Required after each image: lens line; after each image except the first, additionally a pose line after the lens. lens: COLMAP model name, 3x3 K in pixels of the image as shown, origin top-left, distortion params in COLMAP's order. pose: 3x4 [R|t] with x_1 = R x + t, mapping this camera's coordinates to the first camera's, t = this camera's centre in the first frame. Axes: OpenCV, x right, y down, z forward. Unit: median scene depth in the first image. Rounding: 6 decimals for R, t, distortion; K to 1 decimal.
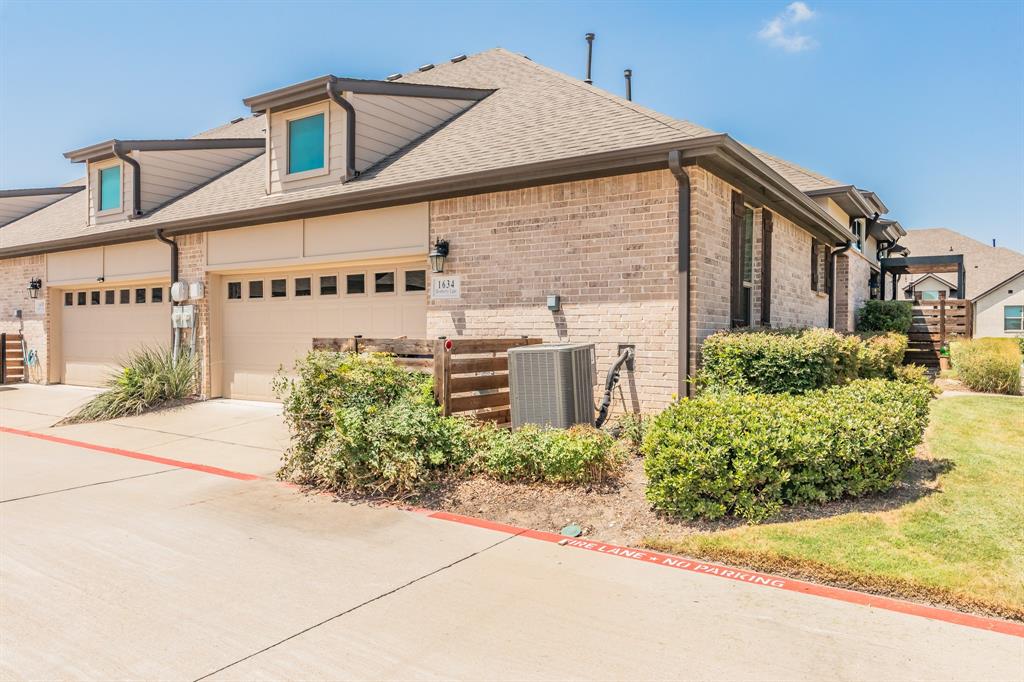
lens RADIAL K [[686.4, 0, 512.6], [0, 686.4, 344.4], [0, 0, 1]] dist [0.025363, 0.010478]
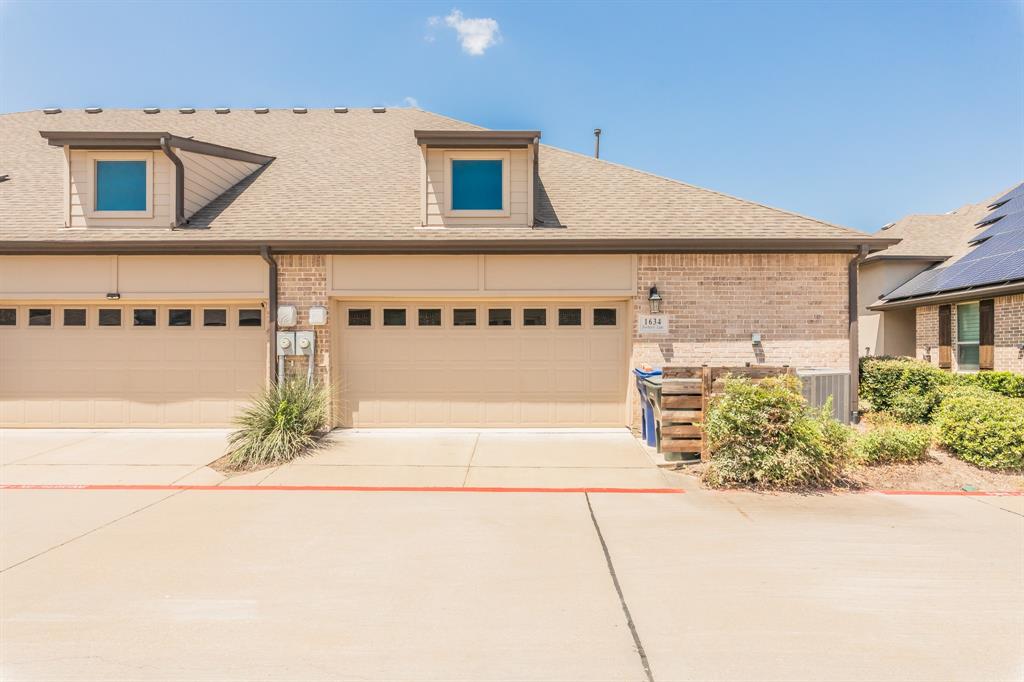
lens RADIAL K [[424.7, 0, 526.0], [0, 424.7, 352.9], [0, 0, 1]] dist [0.011349, 0.000135]
pose [[0.833640, 0.009093, 0.552234, -0.717244], [0.009886, 0.999459, -0.031379, -0.008514], [-0.552220, 0.031618, 0.833098, 0.483446]]
